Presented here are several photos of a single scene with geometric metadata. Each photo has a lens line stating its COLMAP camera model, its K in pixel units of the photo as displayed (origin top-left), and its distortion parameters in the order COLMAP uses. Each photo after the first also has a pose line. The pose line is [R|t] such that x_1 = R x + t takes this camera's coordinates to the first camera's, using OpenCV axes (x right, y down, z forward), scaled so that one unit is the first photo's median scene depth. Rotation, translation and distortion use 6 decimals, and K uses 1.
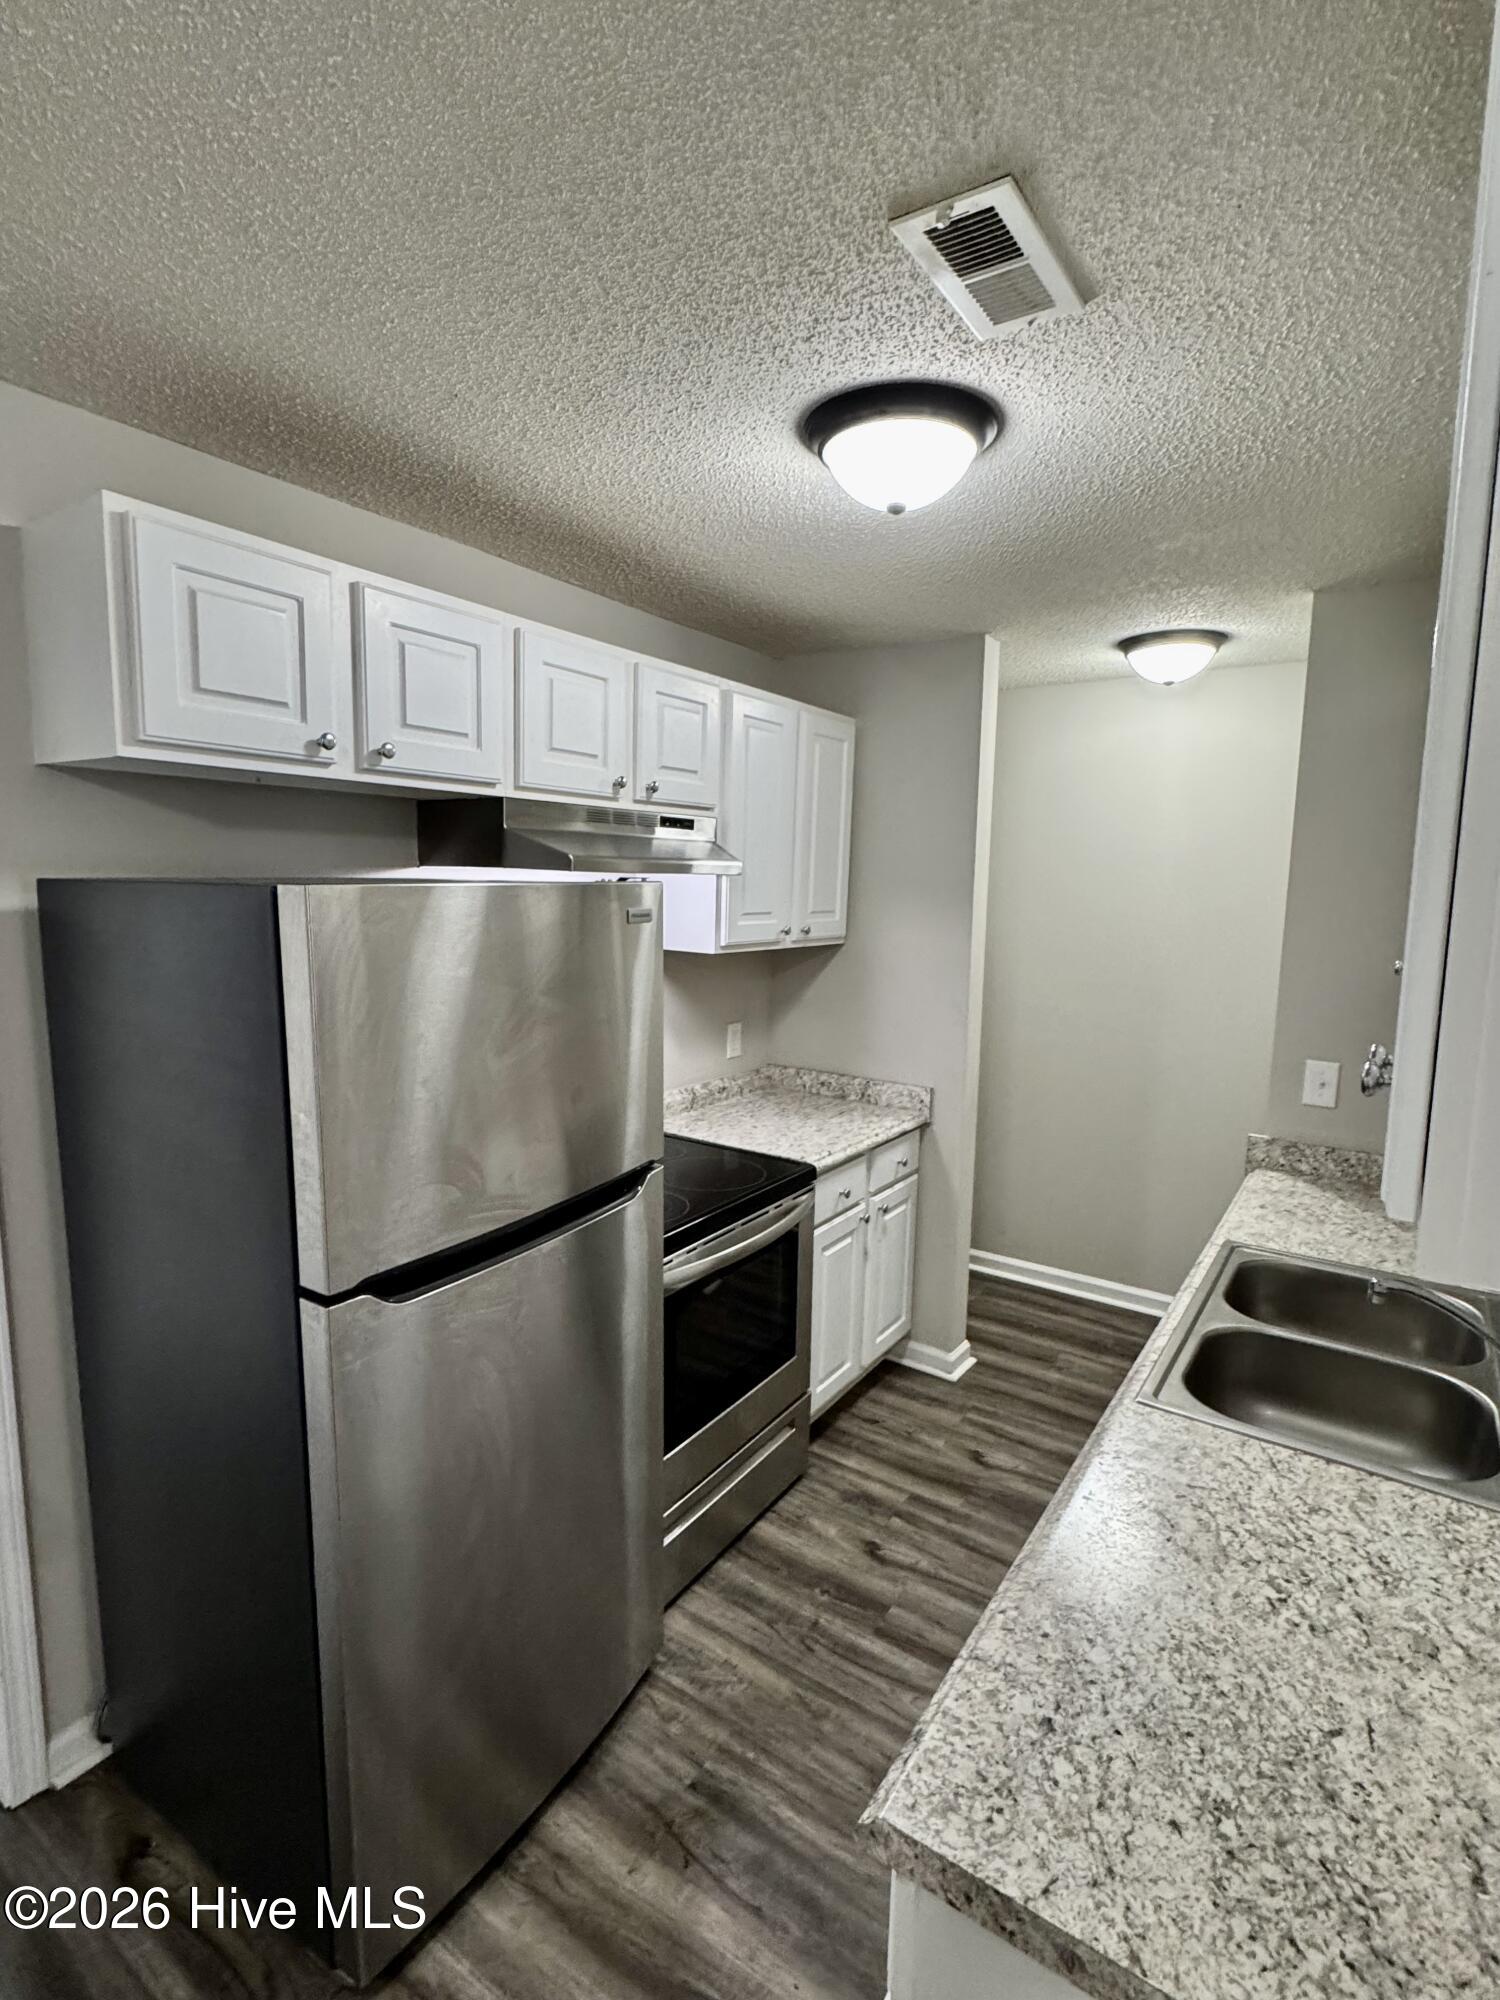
lens RADIAL K [[965.0, 0, 758.9], [0, 965.0, 999.7], [0, 0, 1]] dist [-0.001559, -0.000853]
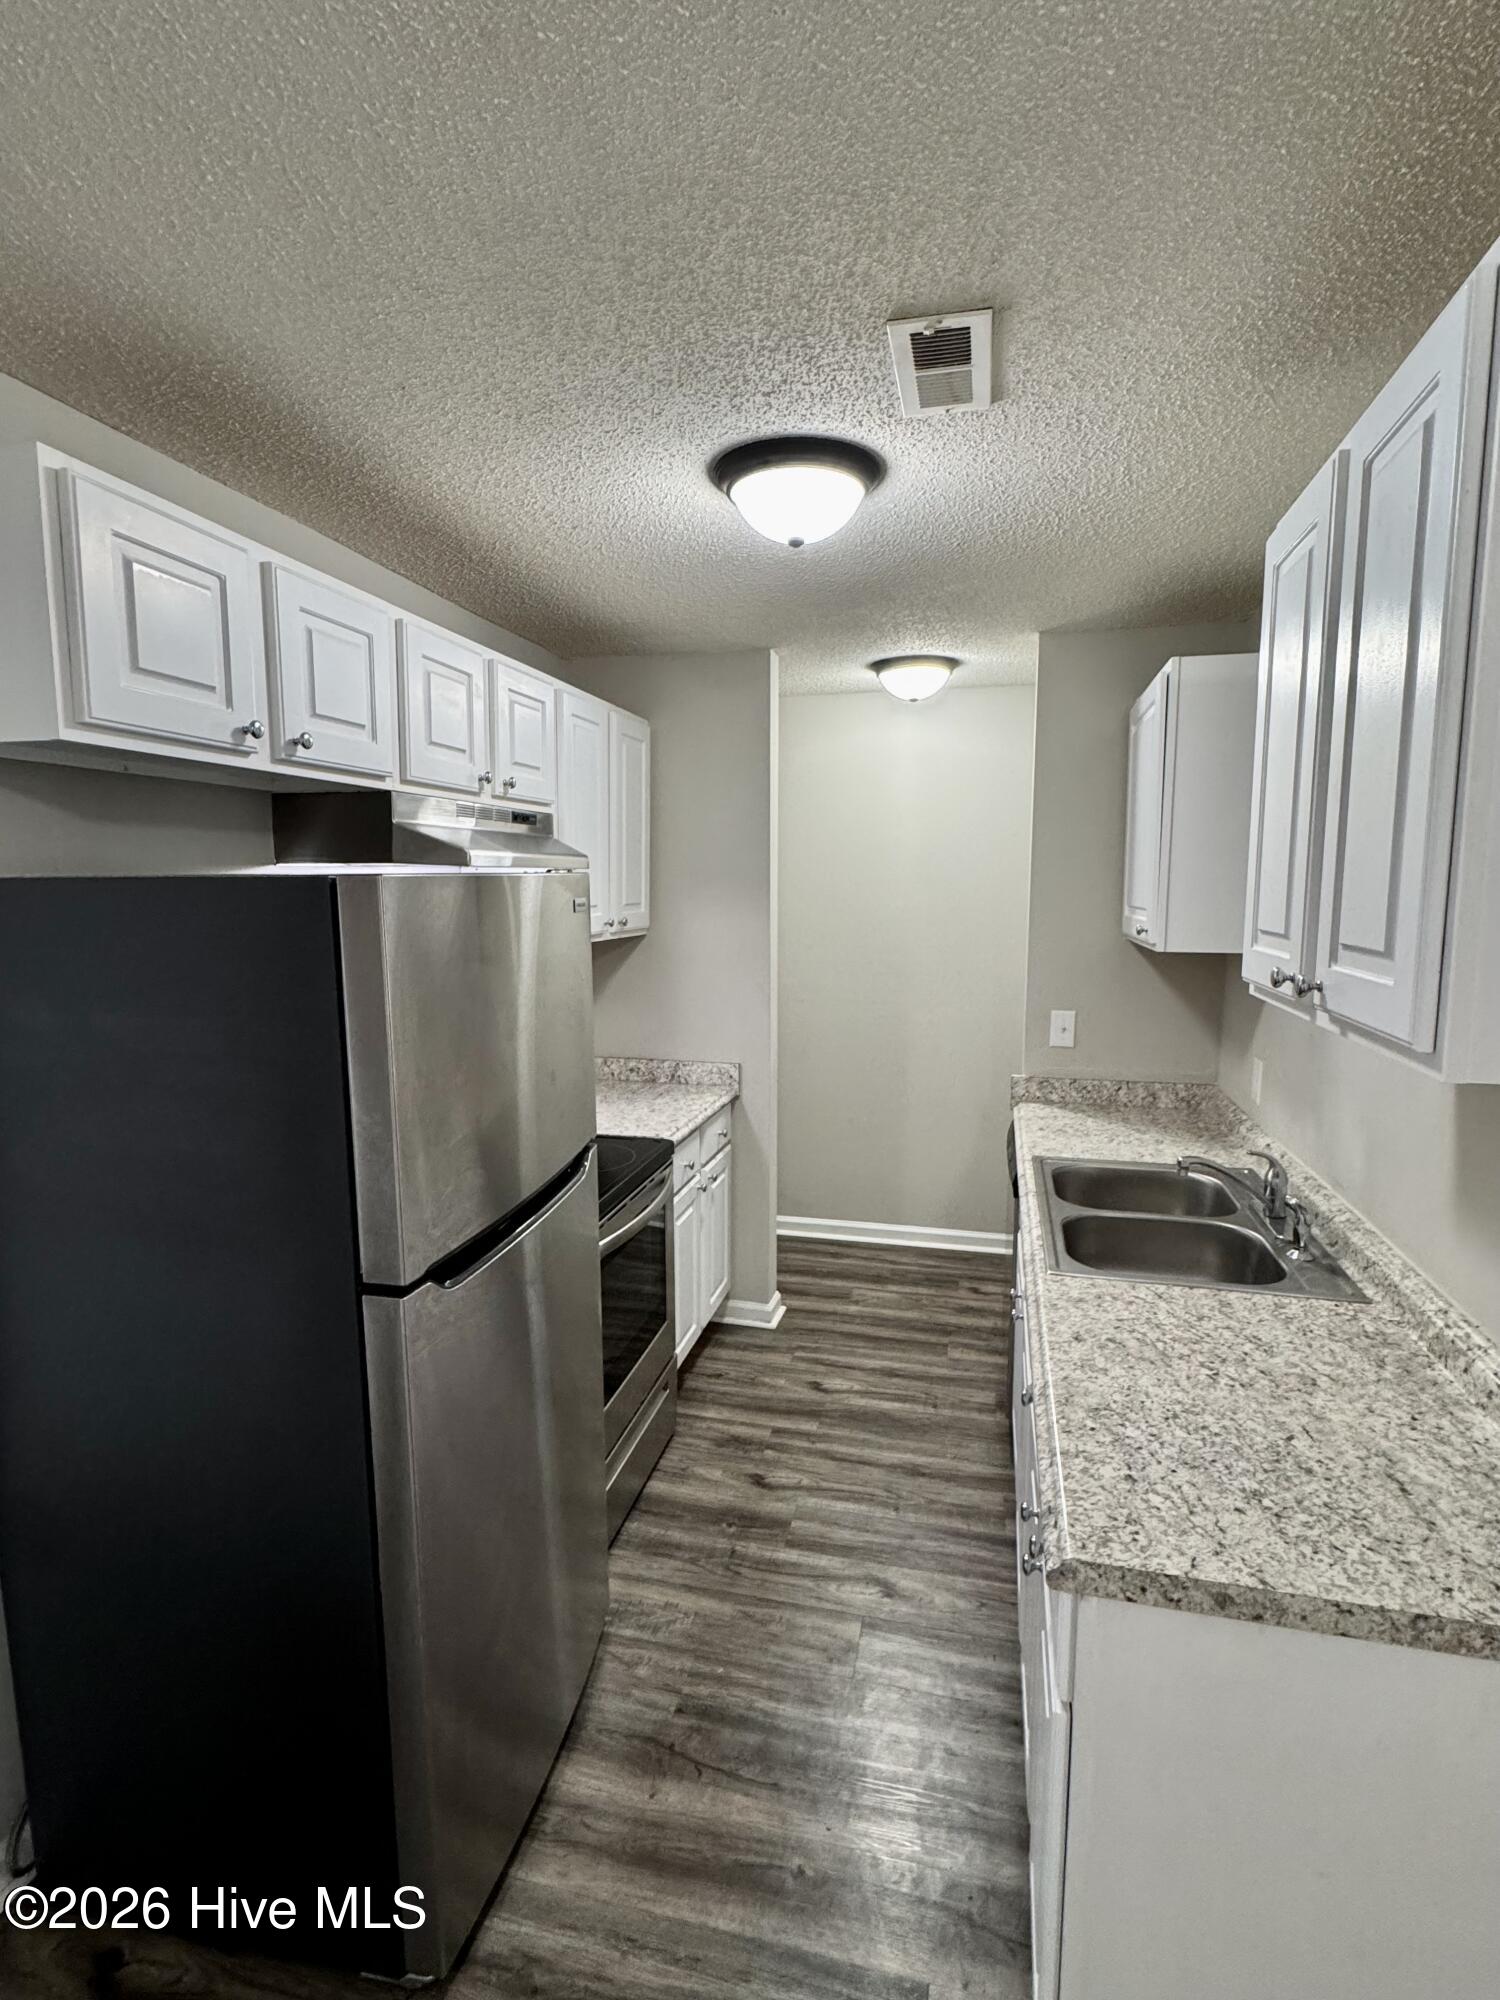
lens RADIAL K [[965.0, 0, 757.5], [0, 965.0, 1000.3], [0, 0, 1]] dist [-0.001559, -0.000853]
pose [[0.937355, -0.063211, 0.342593, -0.254740], [0.062892, 0.997948, 0.012053, 0.013048], [-0.342652, 0.010249, 0.939407, -0.042099]]
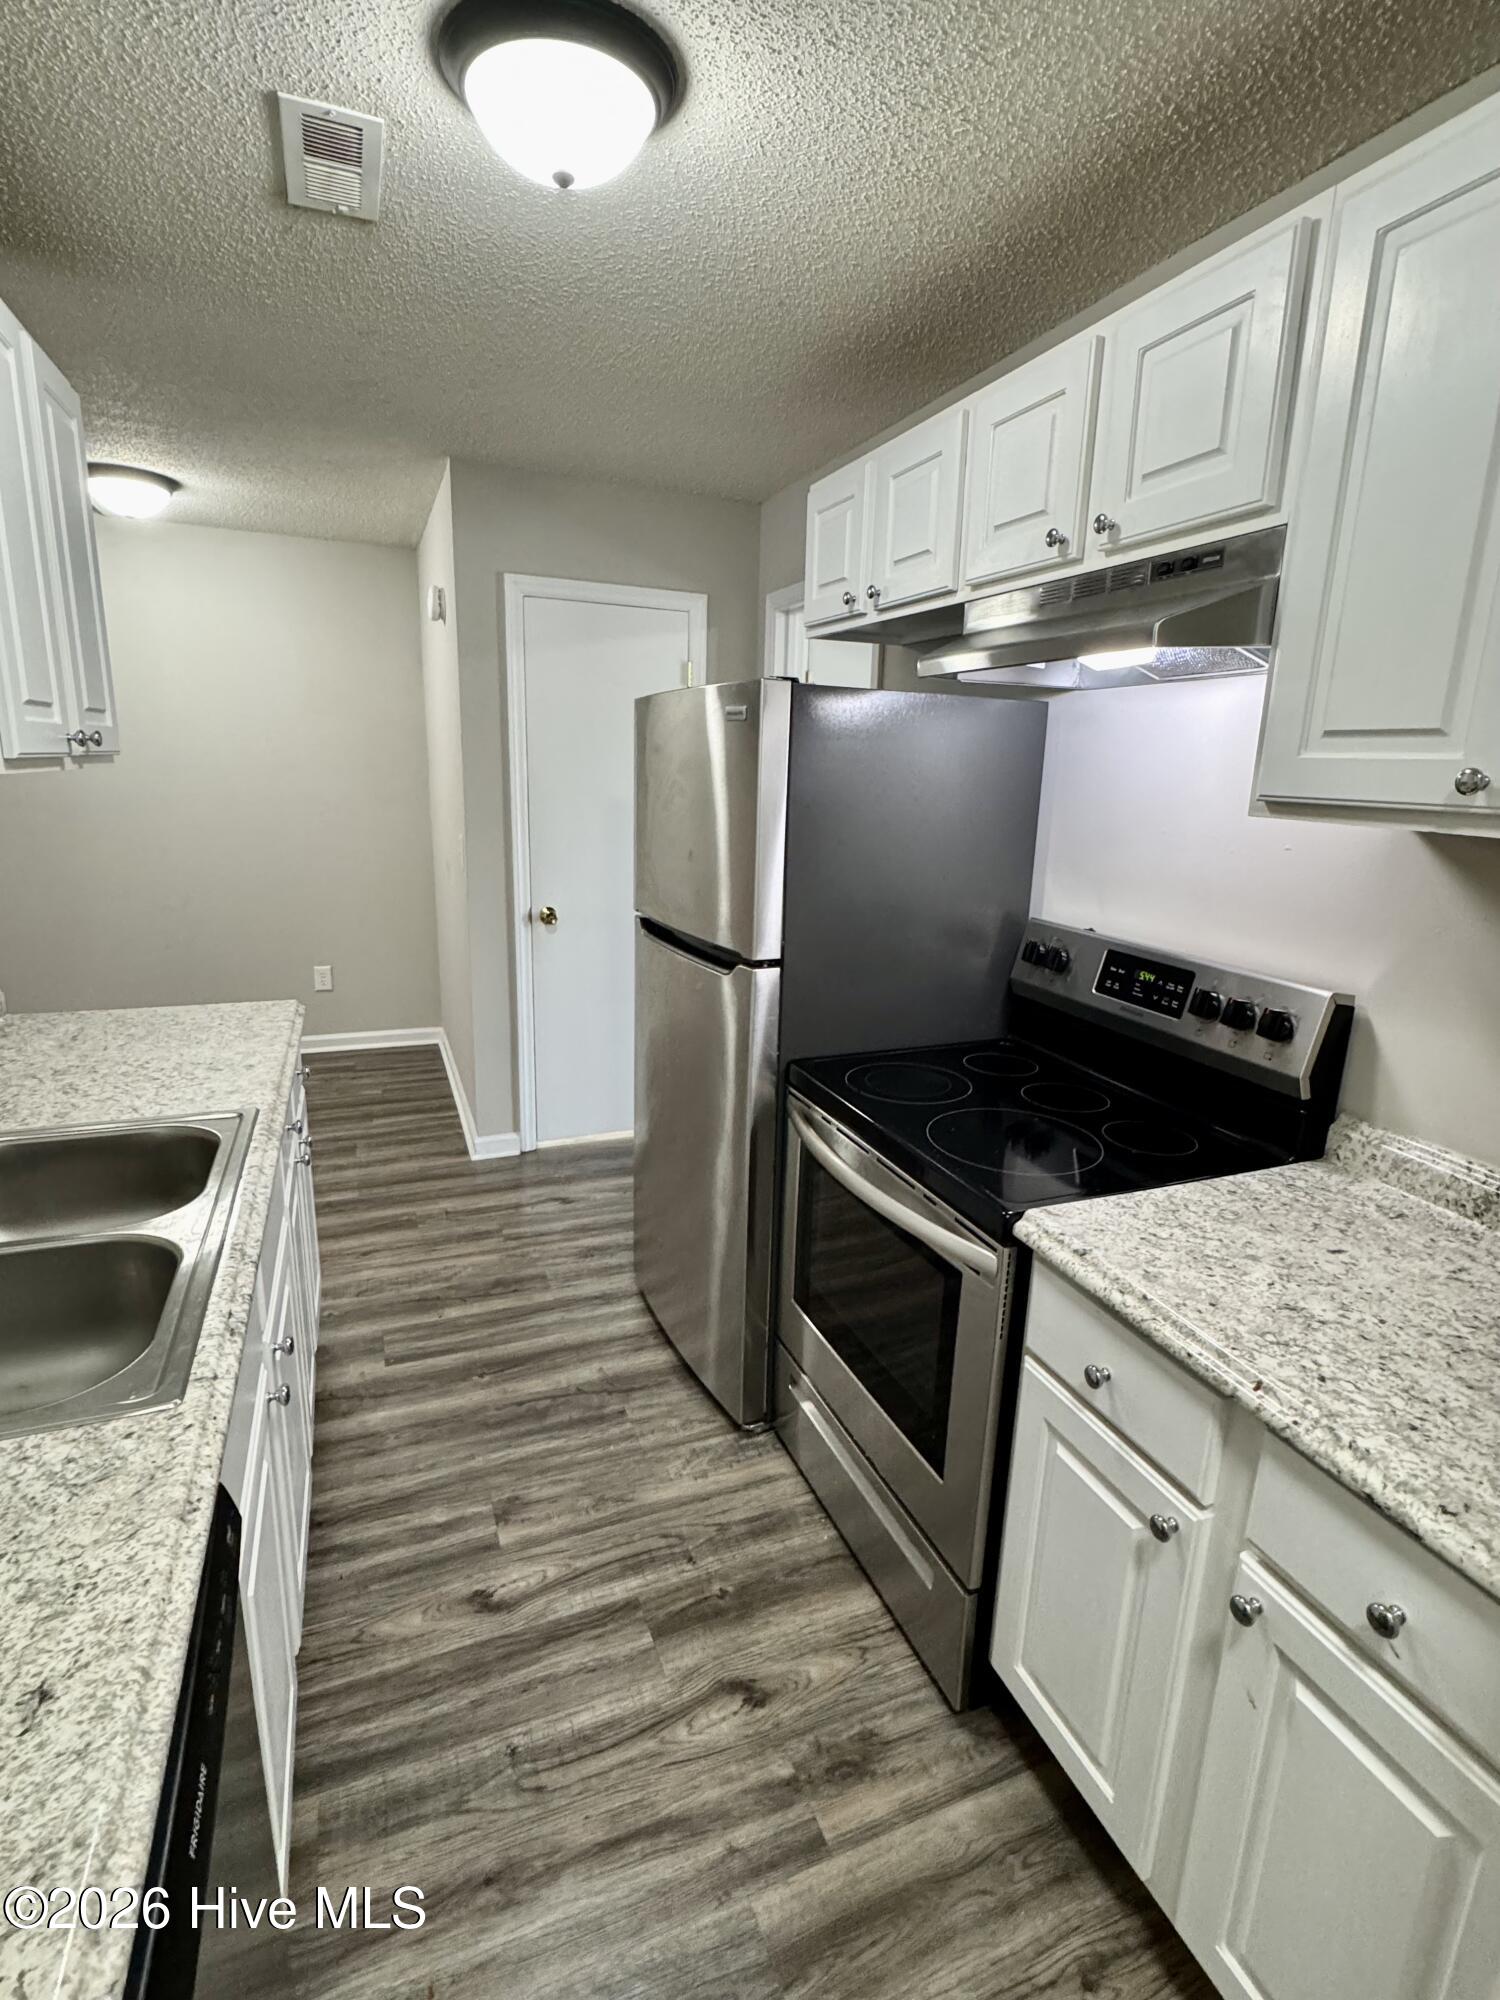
lens RADIAL K [[965.0, 0, 754.7], [0, 965.0, 995.0], [0, 0, 1]] dist [-0.001559, -0.000853]
pose [[-0.557560, 0.160693, -0.814435, 0.656114], [-0.145016, 0.947146, 0.286156, -0.083458], [0.817372, 0.277655, -0.504788, 1.365026]]
